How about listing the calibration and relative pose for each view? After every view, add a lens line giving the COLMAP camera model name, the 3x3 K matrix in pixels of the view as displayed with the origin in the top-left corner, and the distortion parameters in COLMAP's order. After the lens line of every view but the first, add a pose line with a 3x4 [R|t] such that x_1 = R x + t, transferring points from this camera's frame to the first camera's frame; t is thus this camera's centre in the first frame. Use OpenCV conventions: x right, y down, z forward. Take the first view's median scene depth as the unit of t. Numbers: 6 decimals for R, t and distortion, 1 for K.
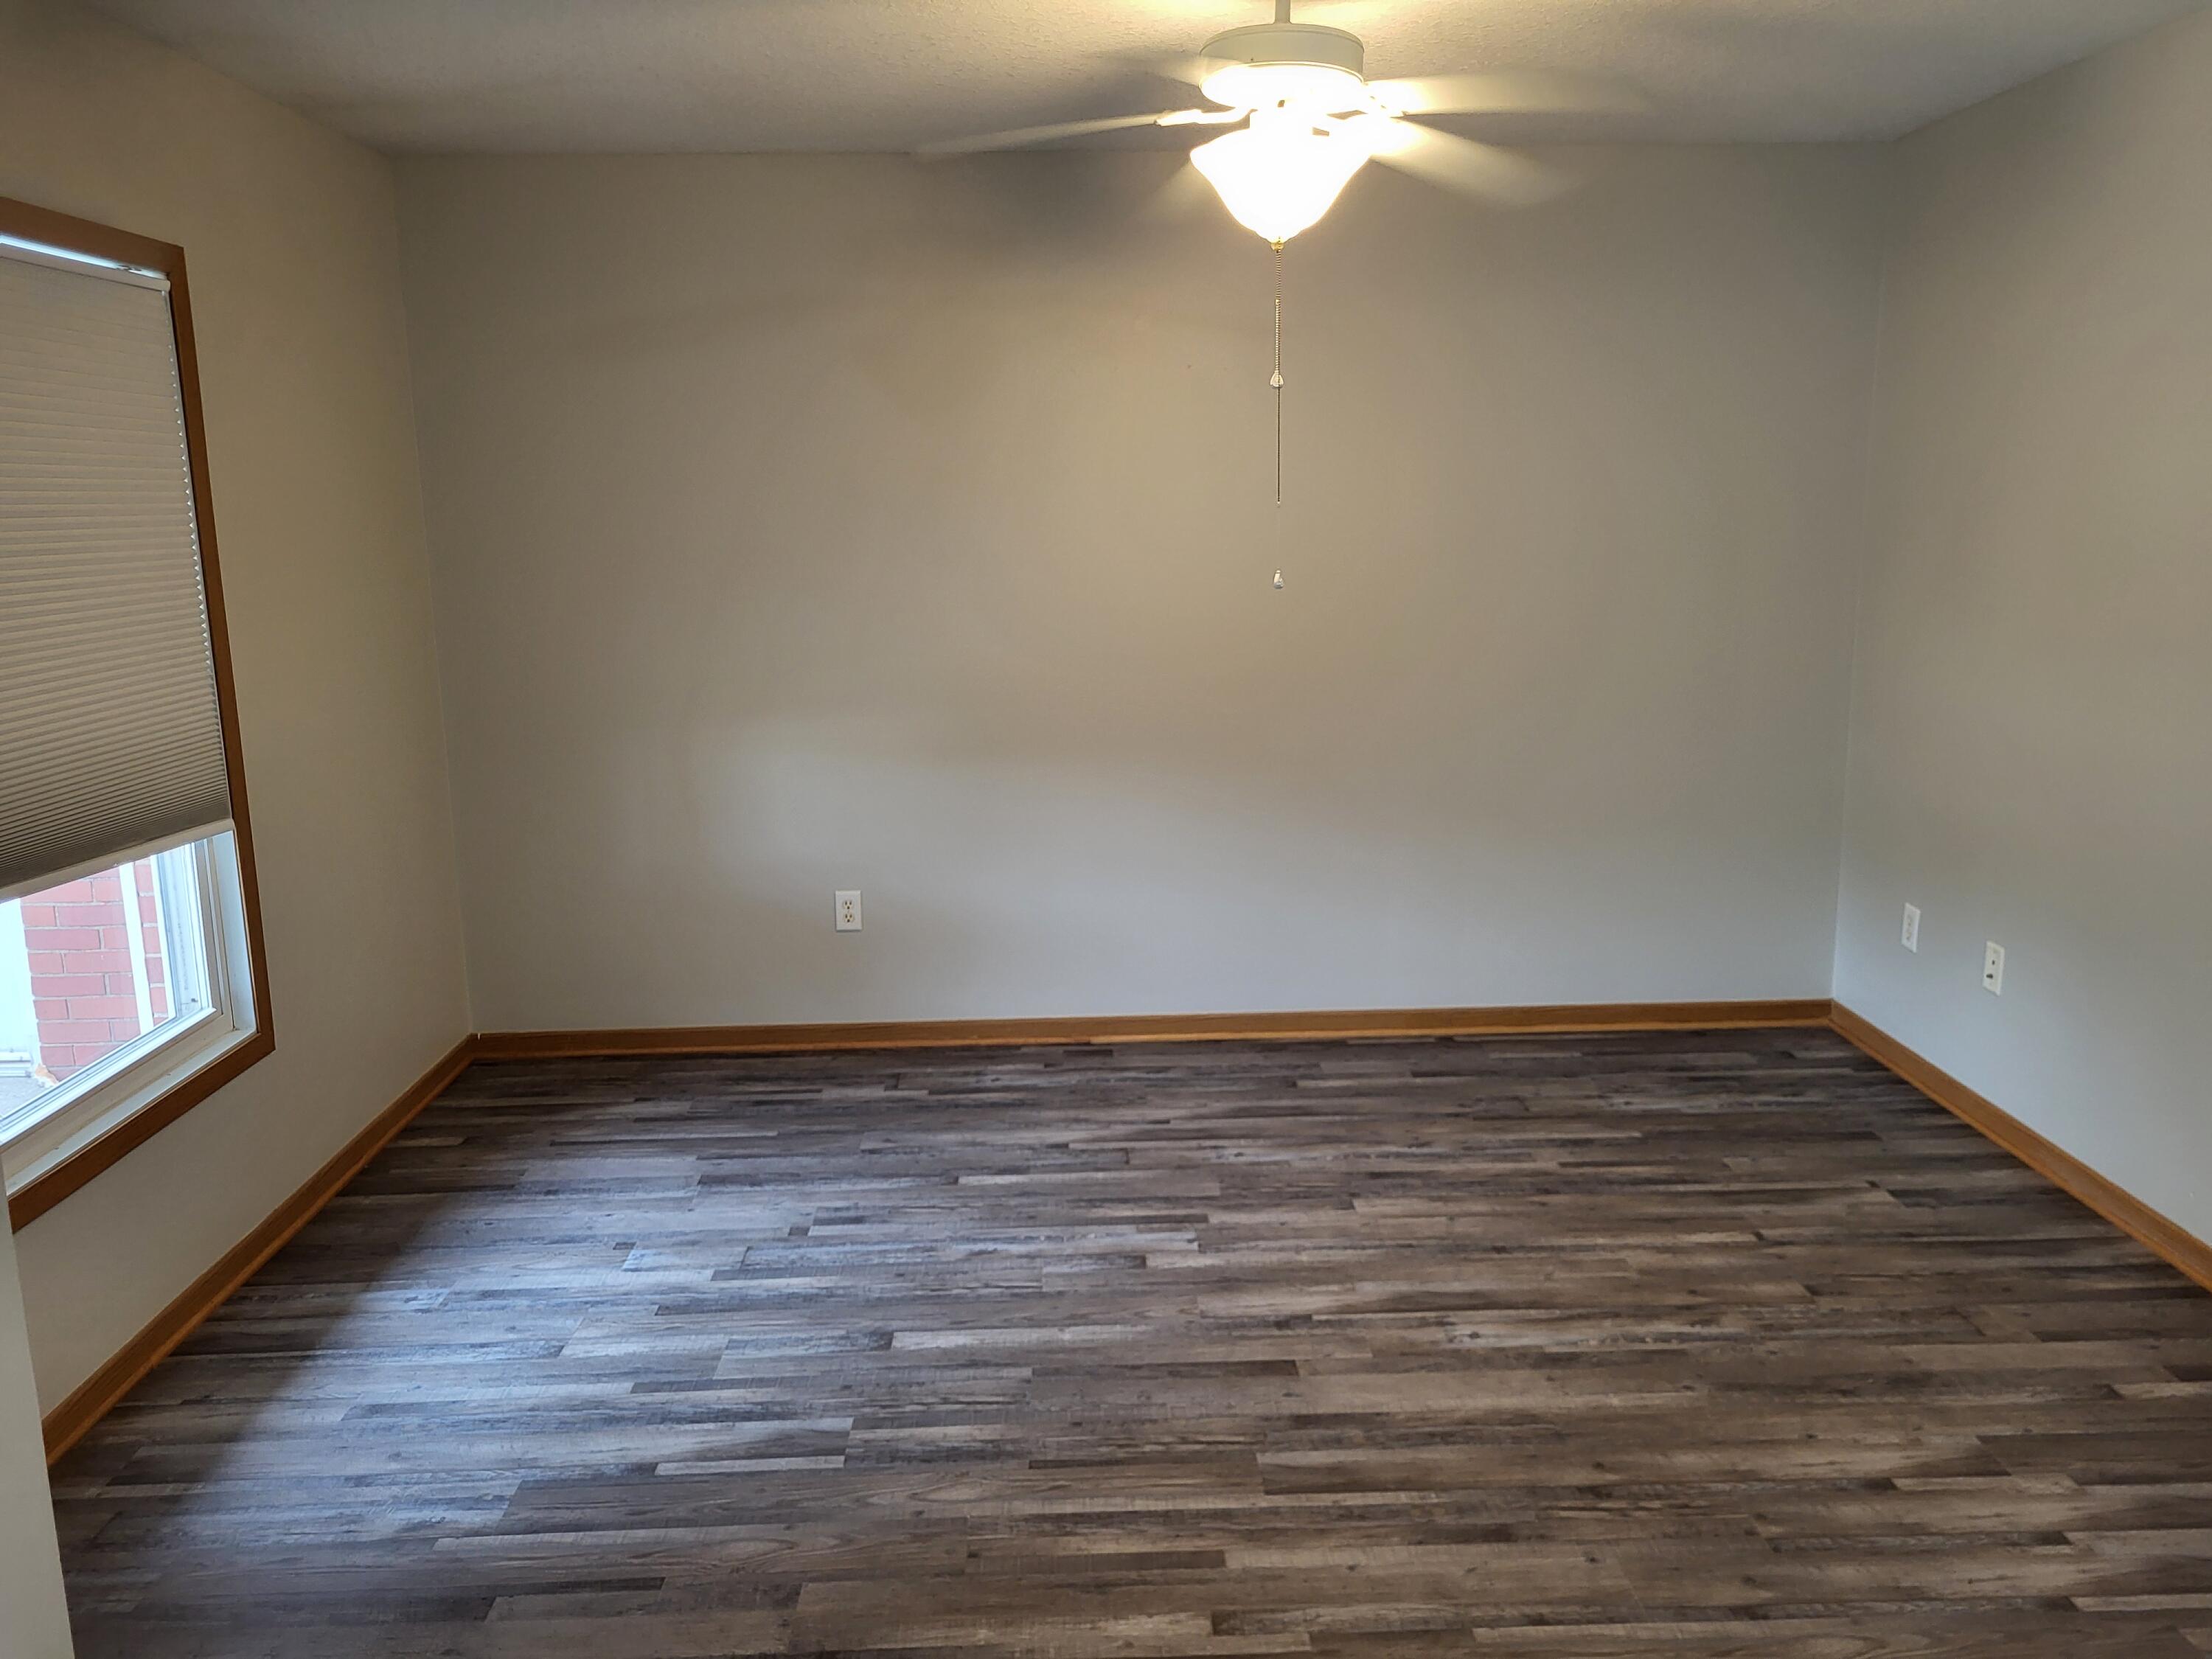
lens RADIAL K [[1705.2, 0, 1089.1], [0, 1705.2, 824.9], [0, 0, 1]] dist [0.039269, -0.045904]
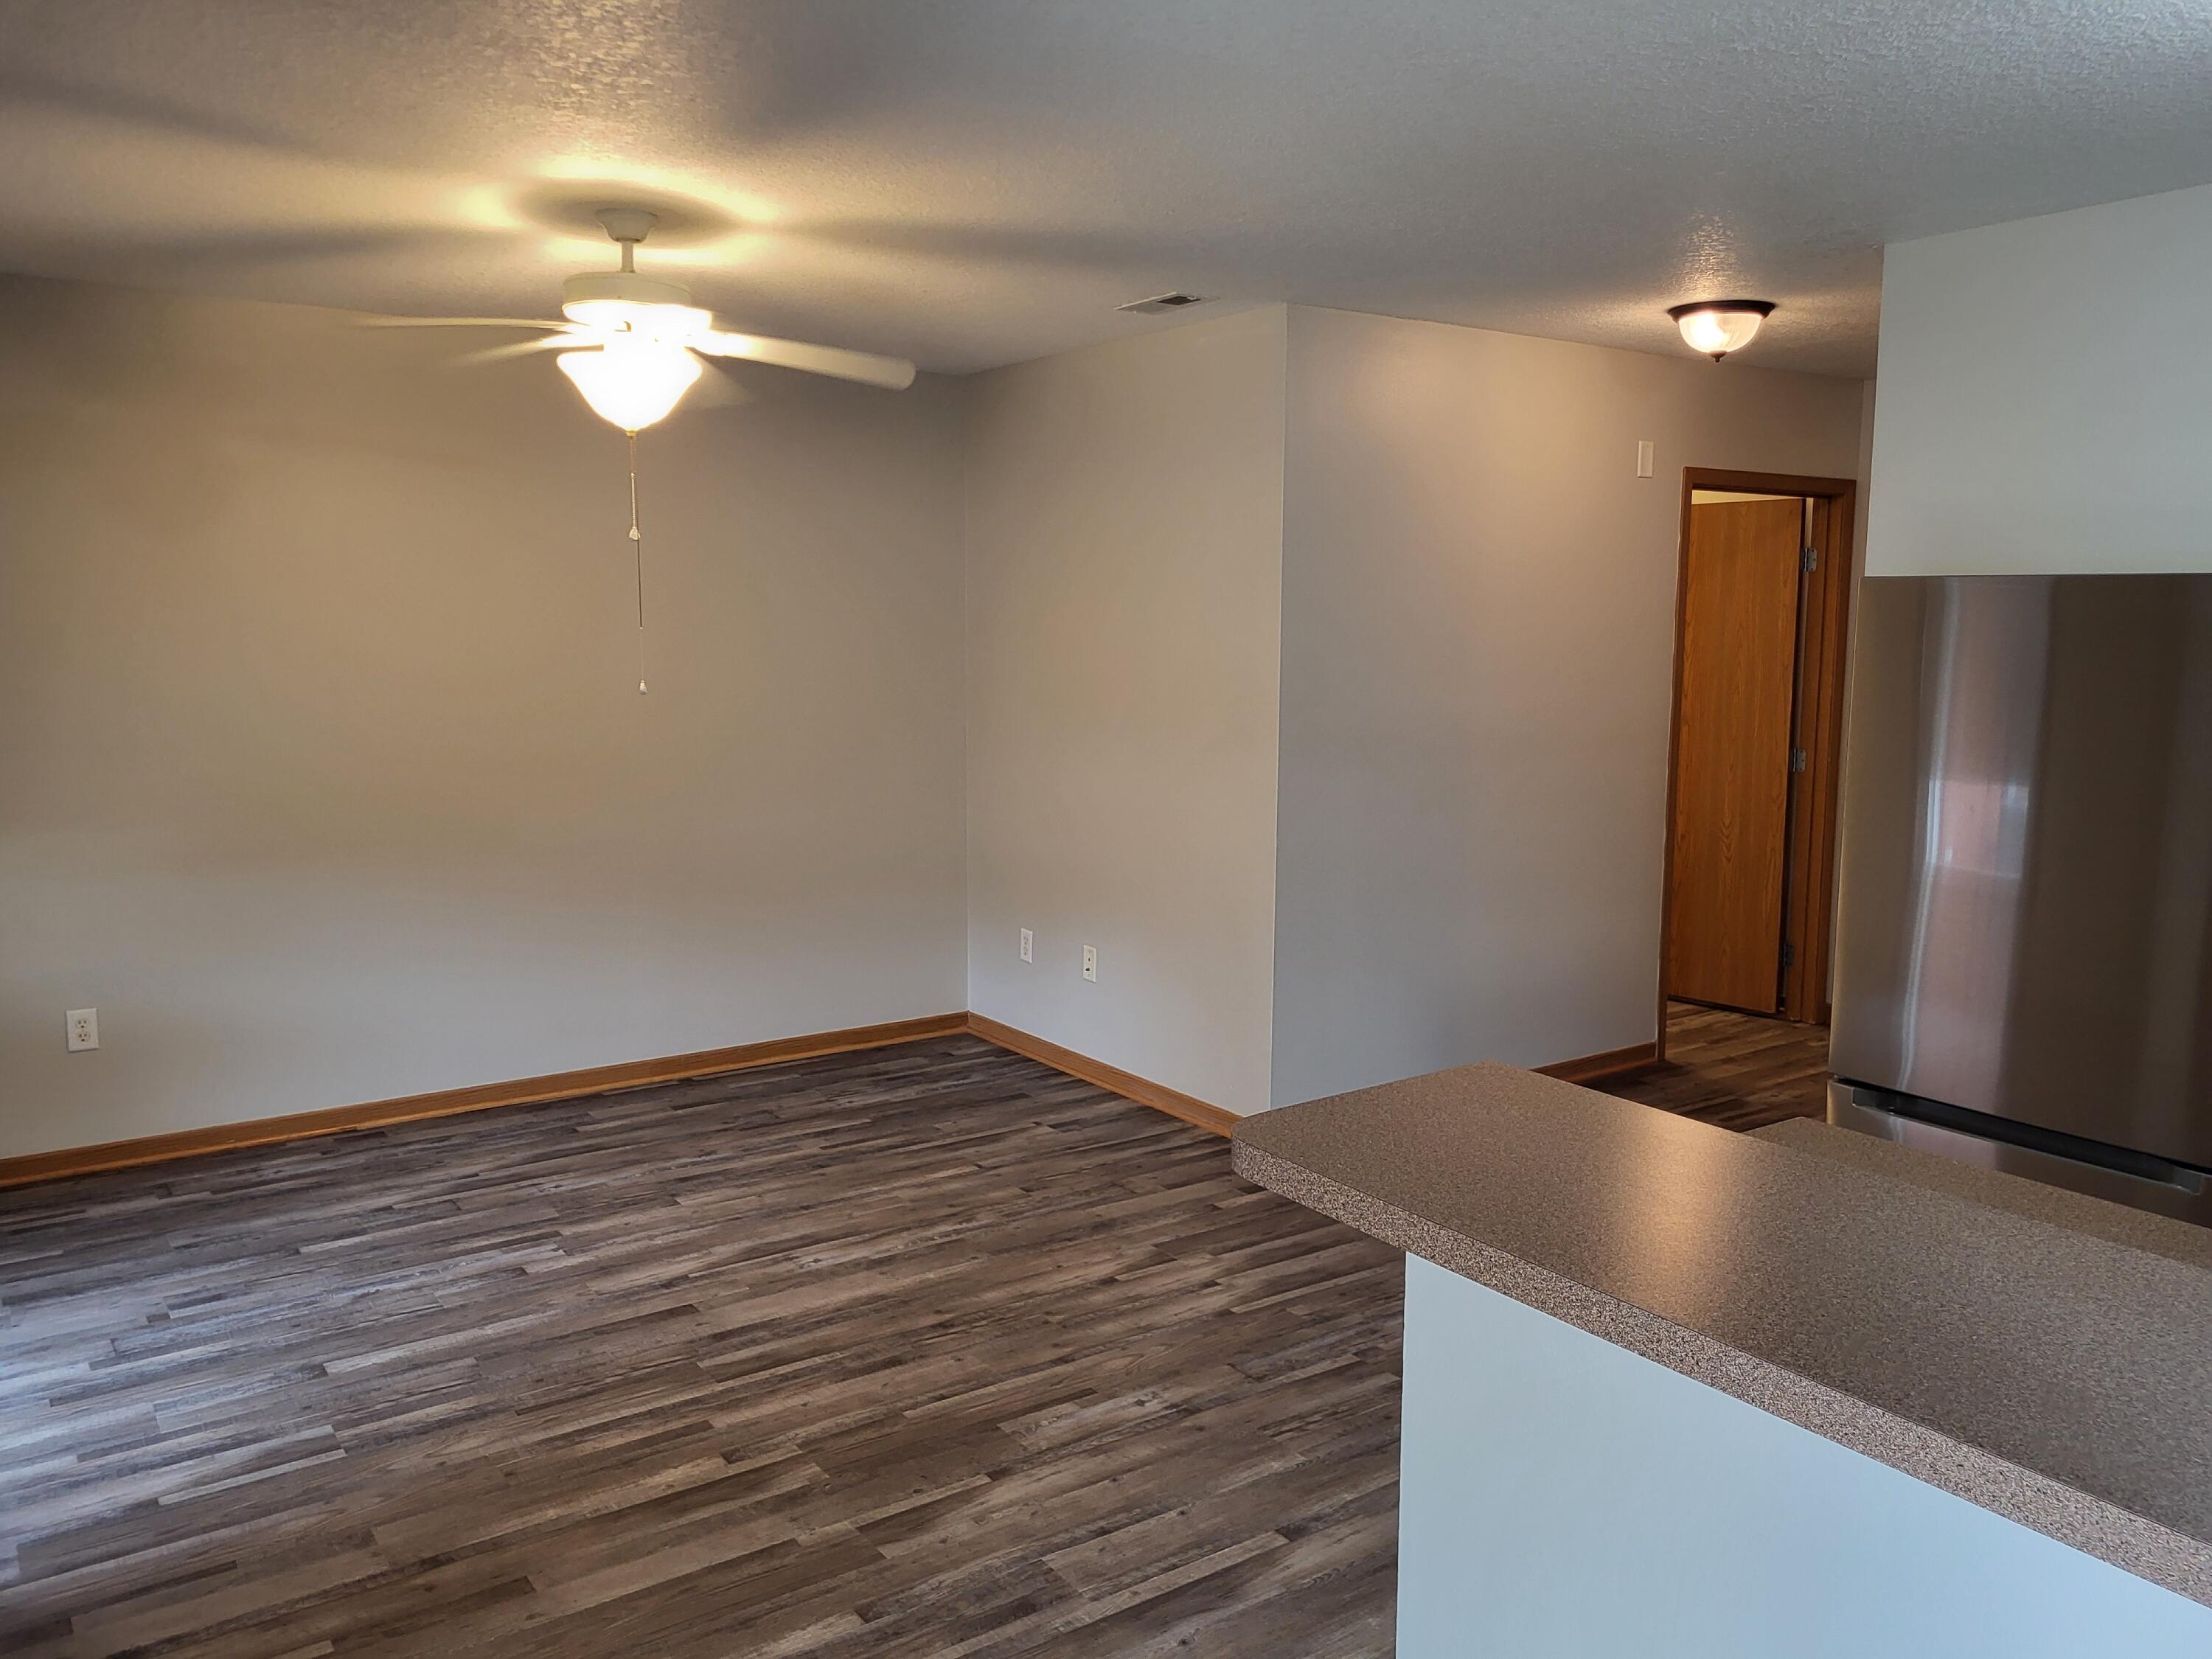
lens RADIAL K [[1705.2, 0, 1111.8], [0, 1705.2, 833.6], [0, 0, 1]] dist [0.039269, -0.045904]
pose [[0.830316, -0.049165, 0.555120, -0.290819], [0.086959, 0.995330, -0.041915, 0.046698], [-0.550467, 0.083075, 0.830713, -0.231720]]
